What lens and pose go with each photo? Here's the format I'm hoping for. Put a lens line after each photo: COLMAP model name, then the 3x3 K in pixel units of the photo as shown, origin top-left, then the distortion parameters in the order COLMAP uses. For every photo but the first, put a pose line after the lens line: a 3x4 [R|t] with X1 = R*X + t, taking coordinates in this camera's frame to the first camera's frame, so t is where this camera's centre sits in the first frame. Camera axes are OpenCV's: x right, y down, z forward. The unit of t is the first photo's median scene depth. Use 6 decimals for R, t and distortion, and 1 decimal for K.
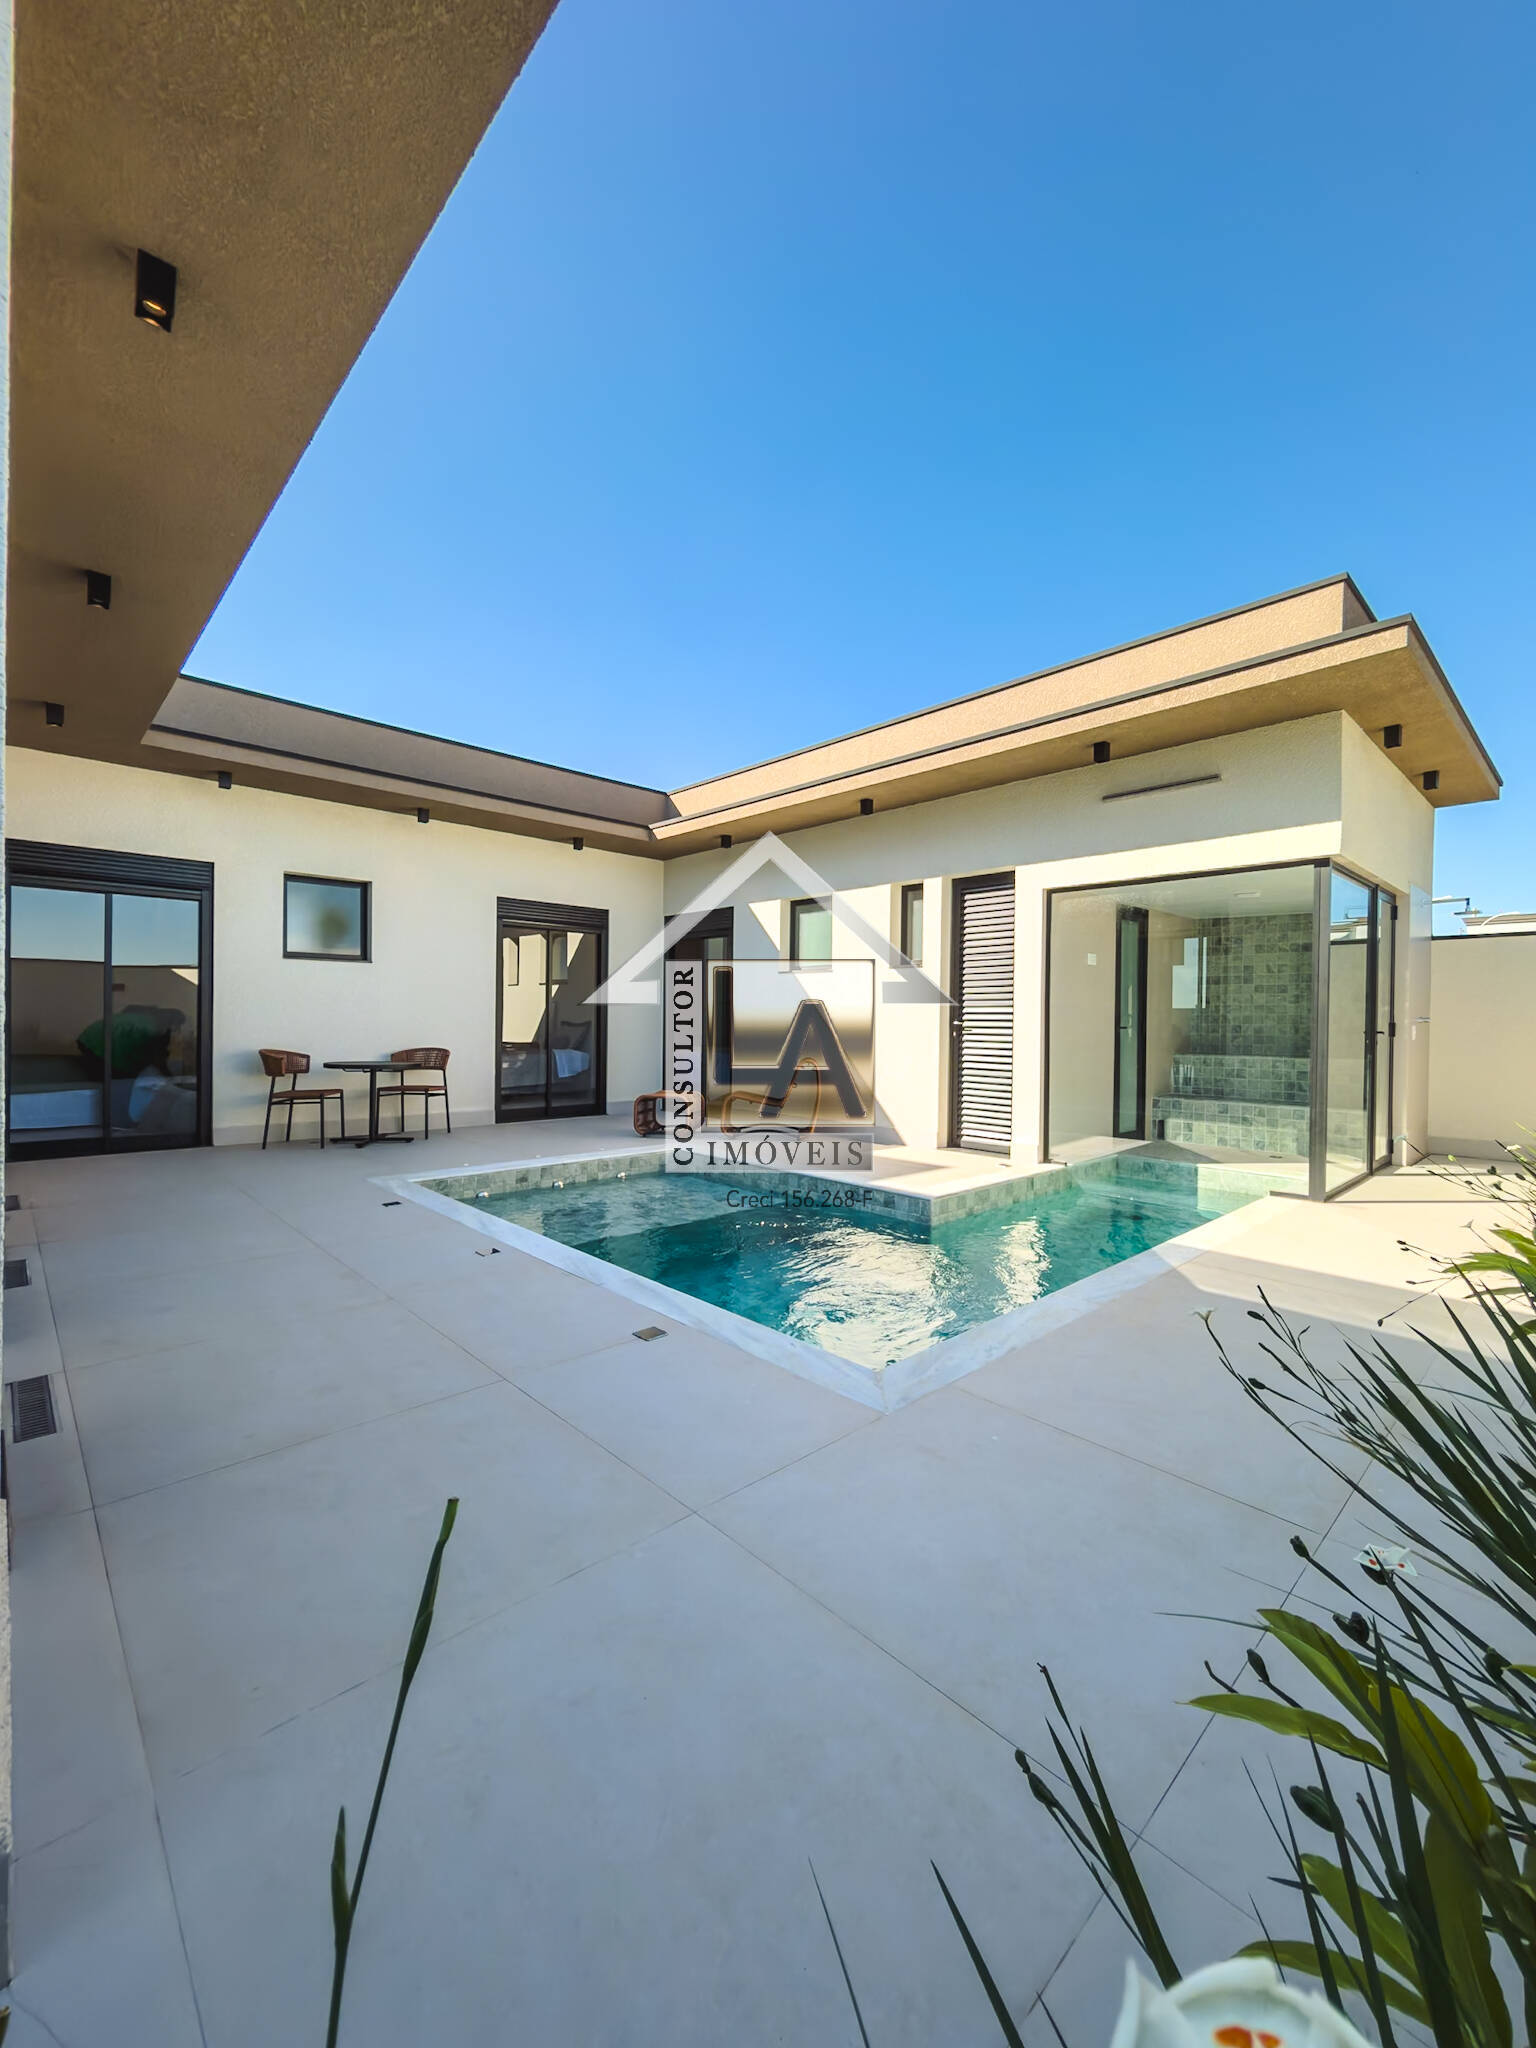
lens RADIAL K [[825.8, 0, 764.9], [0, 825.8, 1026.9], [0, 0, 1]] dist [-0.004441, 0.000852]
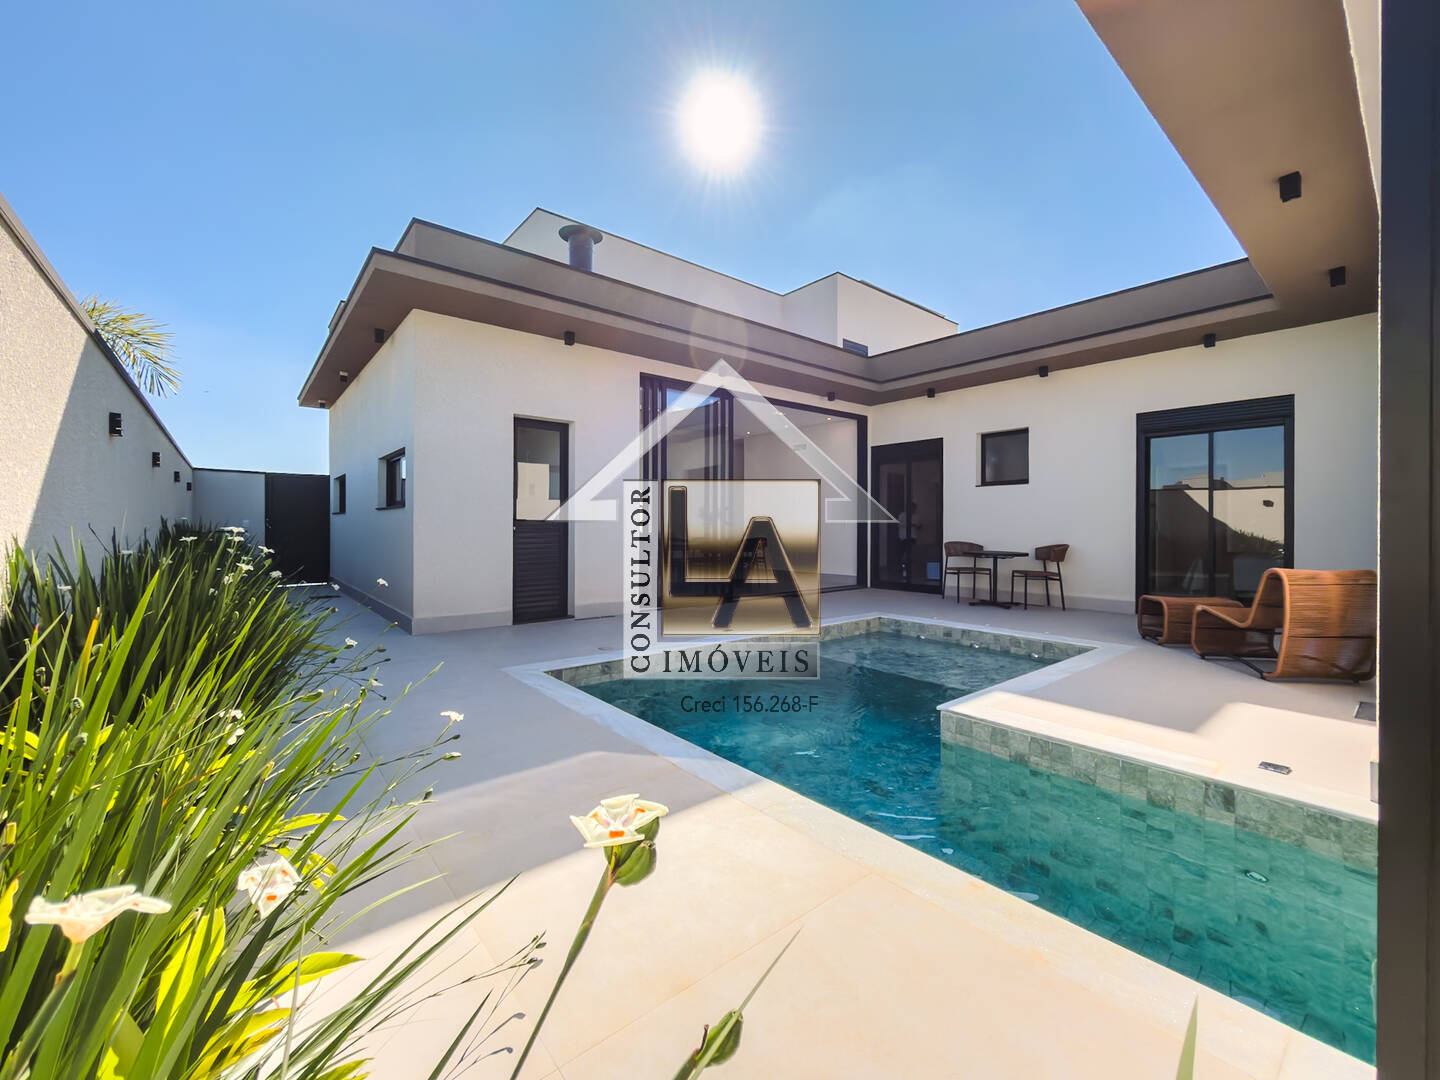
lens RADIAL K [[580.6, 0, 718.5], [0, 580.6, 535.0], [0, 0, 1]] dist [-0.004441, 0.000852]
pose [[-0.060972, 0.006502, -0.998118, 0.608317], [0.000858, 0.999979, 0.006462, 0.005489], [0.998139, -0.000463, -0.060976, 0.559574]]
